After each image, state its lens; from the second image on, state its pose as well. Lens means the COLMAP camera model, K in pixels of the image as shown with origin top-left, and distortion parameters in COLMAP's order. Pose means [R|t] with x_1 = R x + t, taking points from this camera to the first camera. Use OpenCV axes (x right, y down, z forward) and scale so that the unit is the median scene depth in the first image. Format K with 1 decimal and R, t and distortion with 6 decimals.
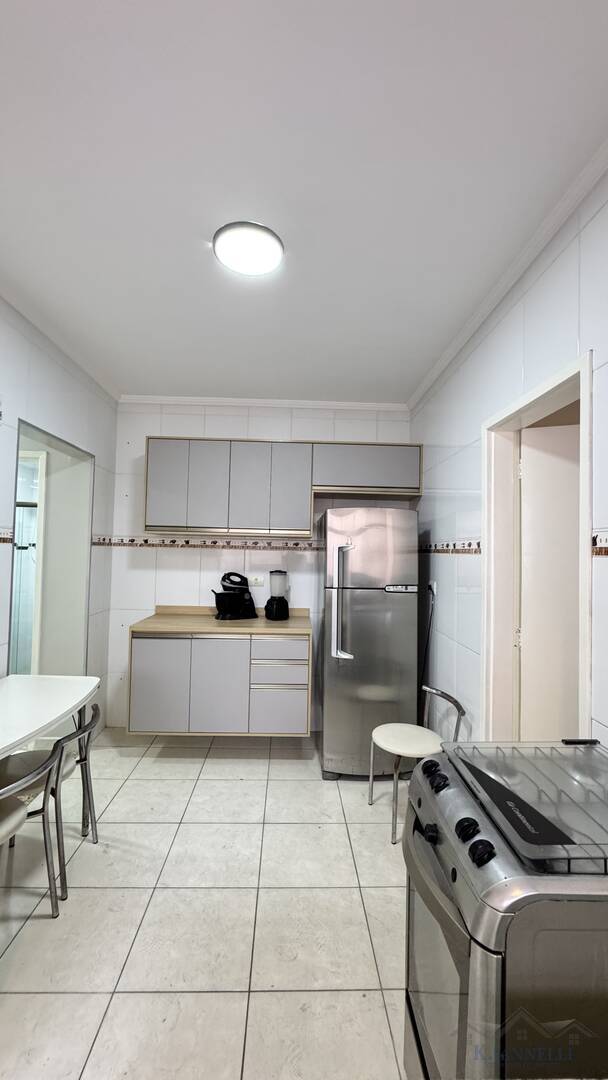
lens RADIAL K [[431.2, 0, 302.3], [0, 431.2, 538.1], [0, 0, 1]] dist [-0.006479, 0.000753]
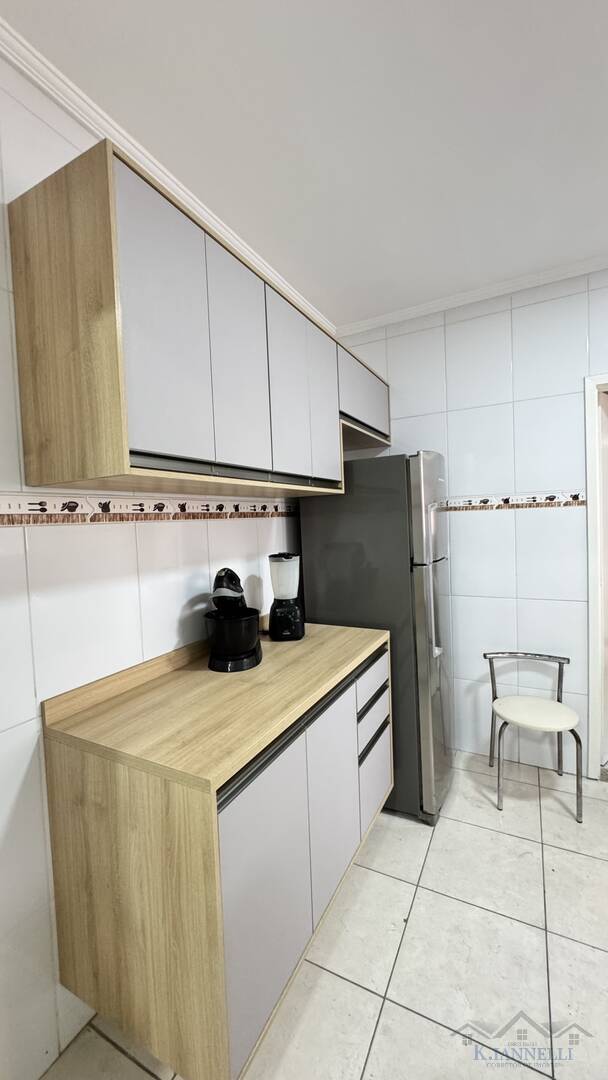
lens RADIAL K [[431.2, 0, 302.3], [0, 431.2, 538.1], [0, 0, 1]] dist [-0.006479, 0.000753]
pose [[0.495137, -0.081327, 0.865000, -0.584806], [0.021755, 0.996458, 0.081234, 0.010616], [-0.868543, -0.021404, 0.495152, 0.757623]]
